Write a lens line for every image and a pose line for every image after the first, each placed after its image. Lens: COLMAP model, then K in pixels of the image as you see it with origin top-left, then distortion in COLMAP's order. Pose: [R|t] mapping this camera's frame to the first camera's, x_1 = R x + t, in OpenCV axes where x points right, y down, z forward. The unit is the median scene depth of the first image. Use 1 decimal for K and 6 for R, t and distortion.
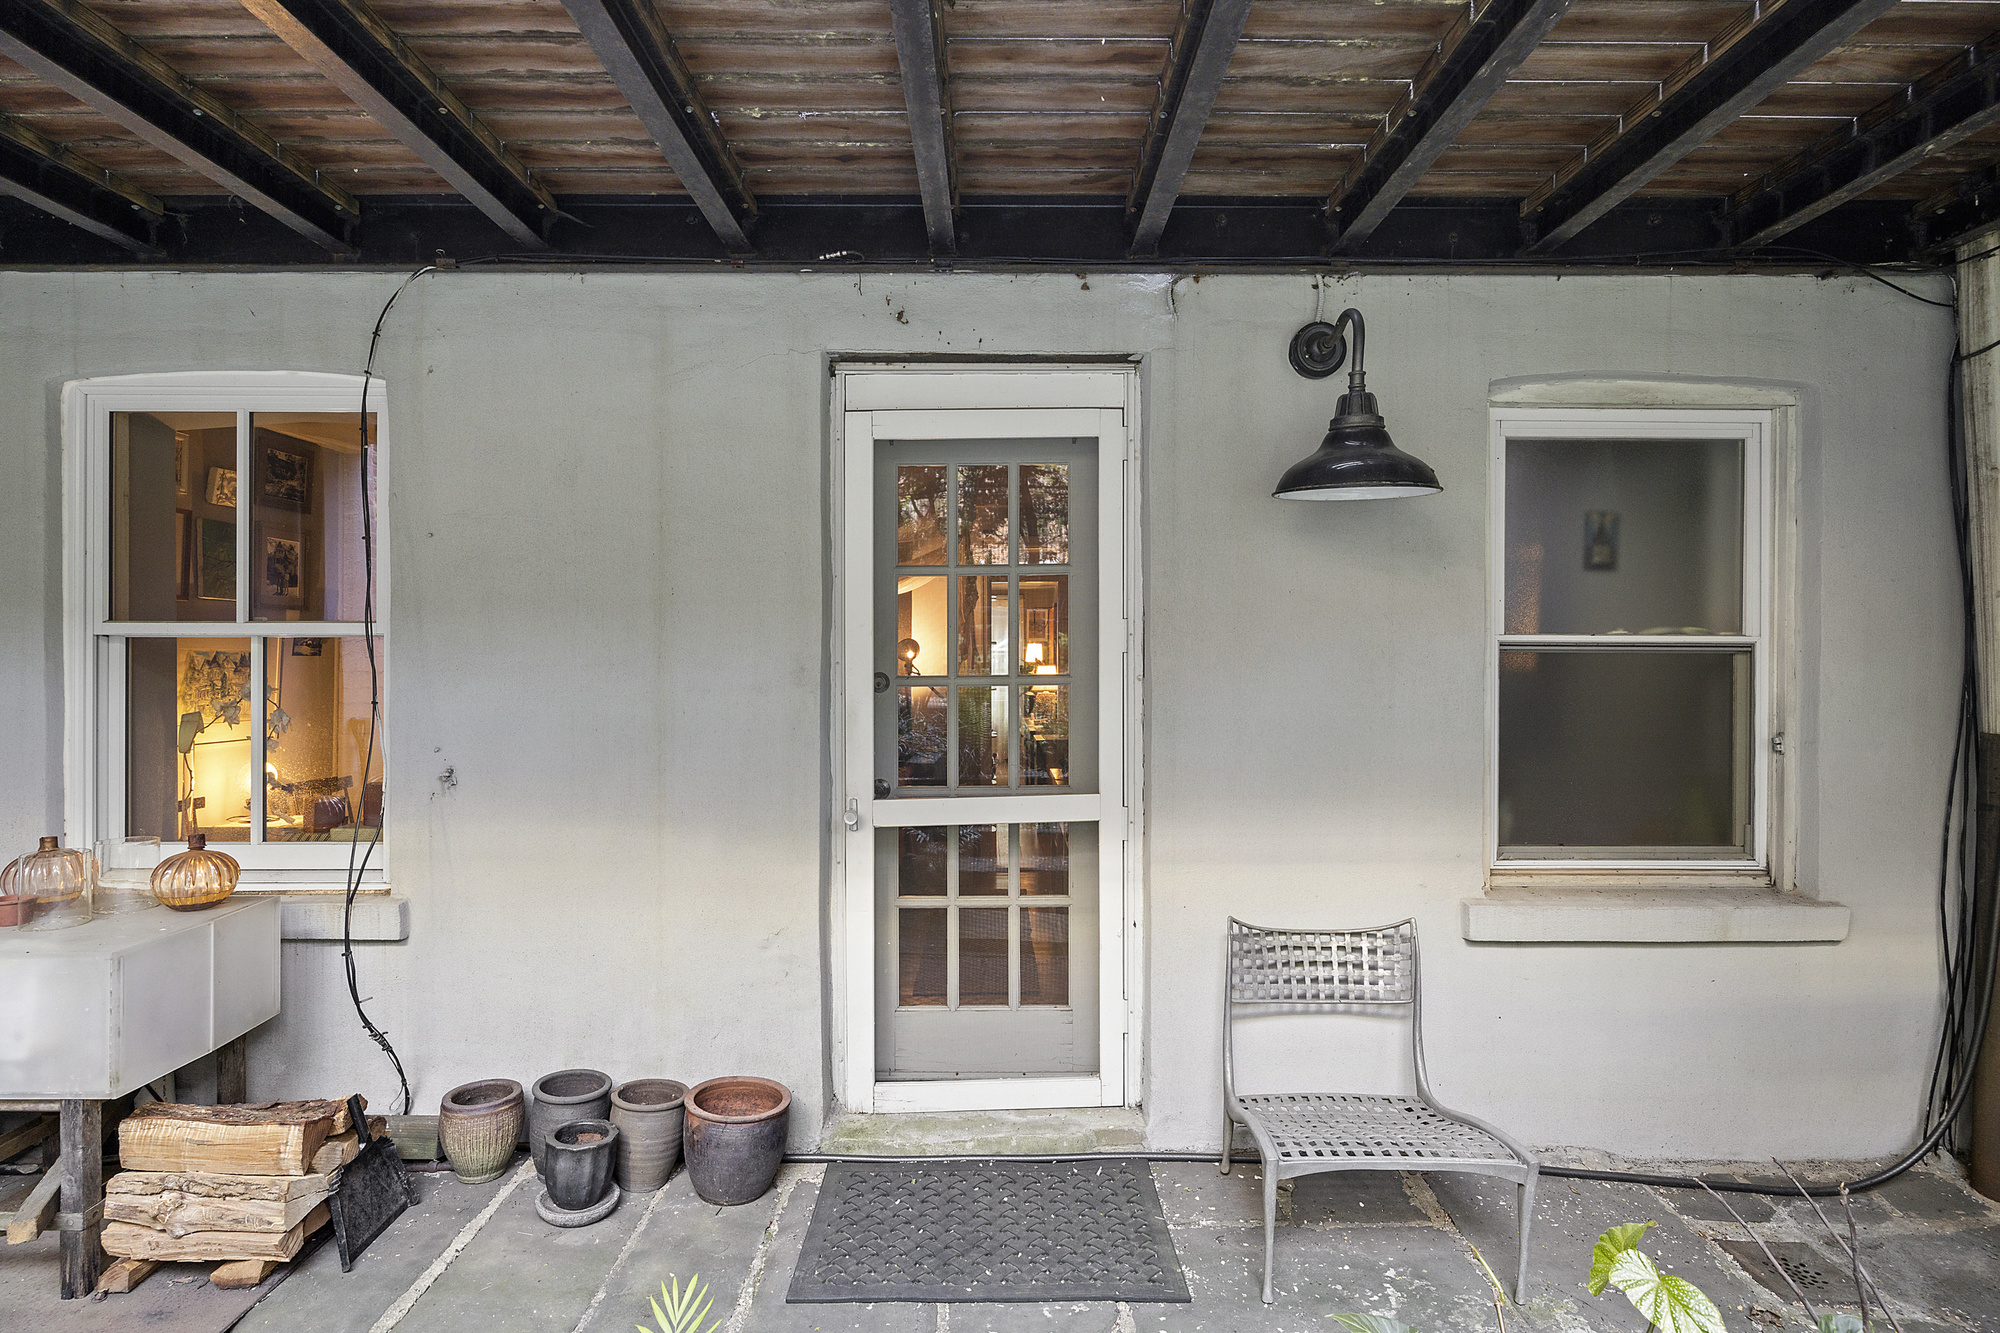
lens RADIAL K [[1041.6, 0, 1001.4], [0, 1041.6, 662.3], [0, 0, 1]] dist [0.000061, 0.000006]
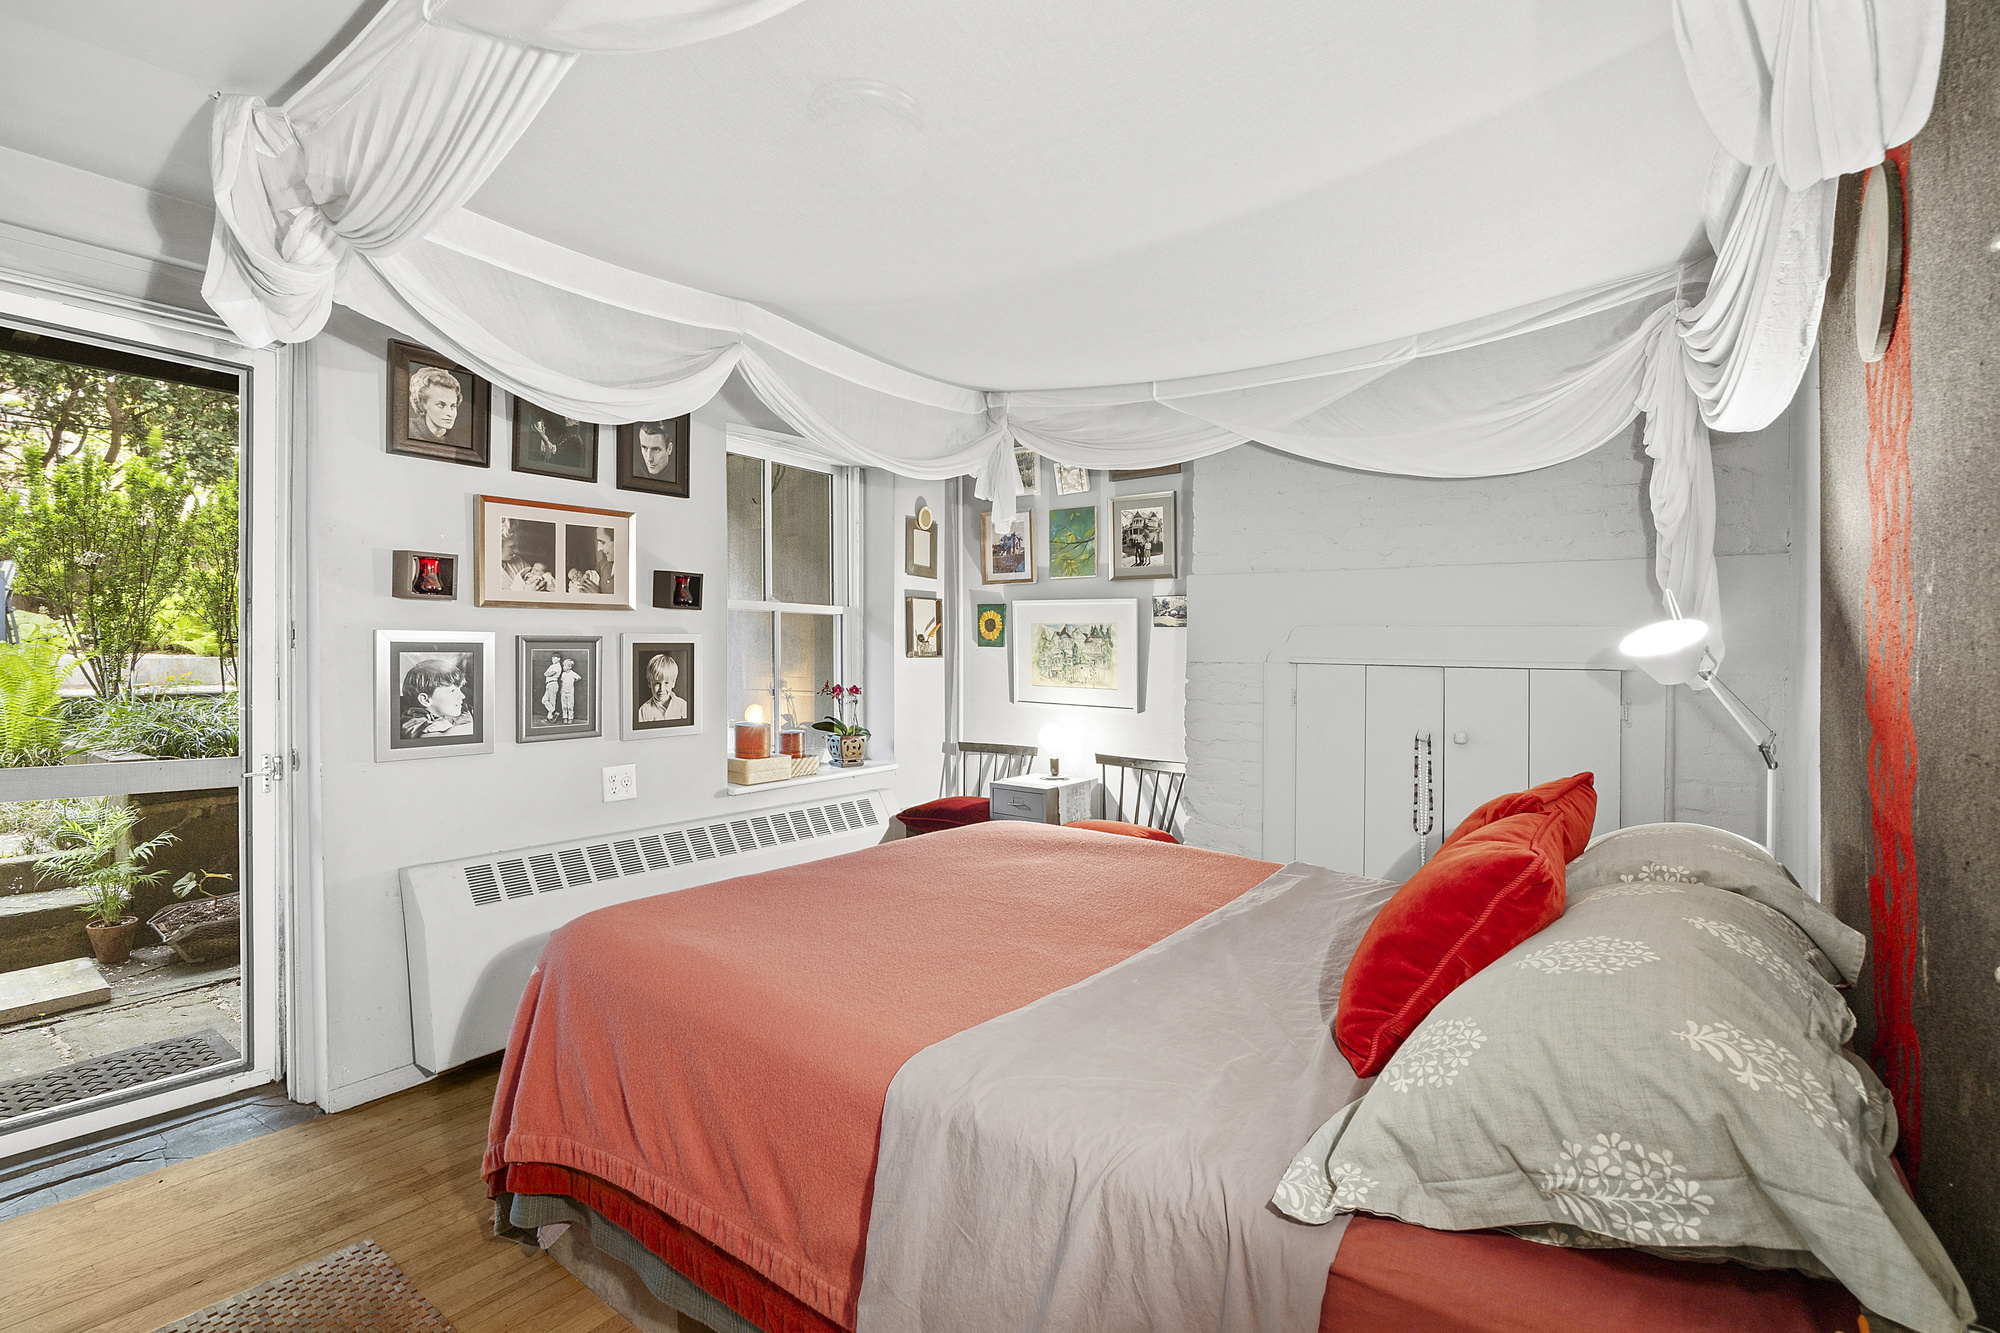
lens RADIAL K [[966.1, 0, 999.9], [0, 966.1, 659.2], [0, 0, 1]] dist [-0.000012, 0.000000]
pose [[-0.572724, 0.010294, -0.819683, 0.138967], [-0.002938, 0.999889, 0.014610, 0.011609], [0.819743, 0.010776, -0.572630, 1.427618]]
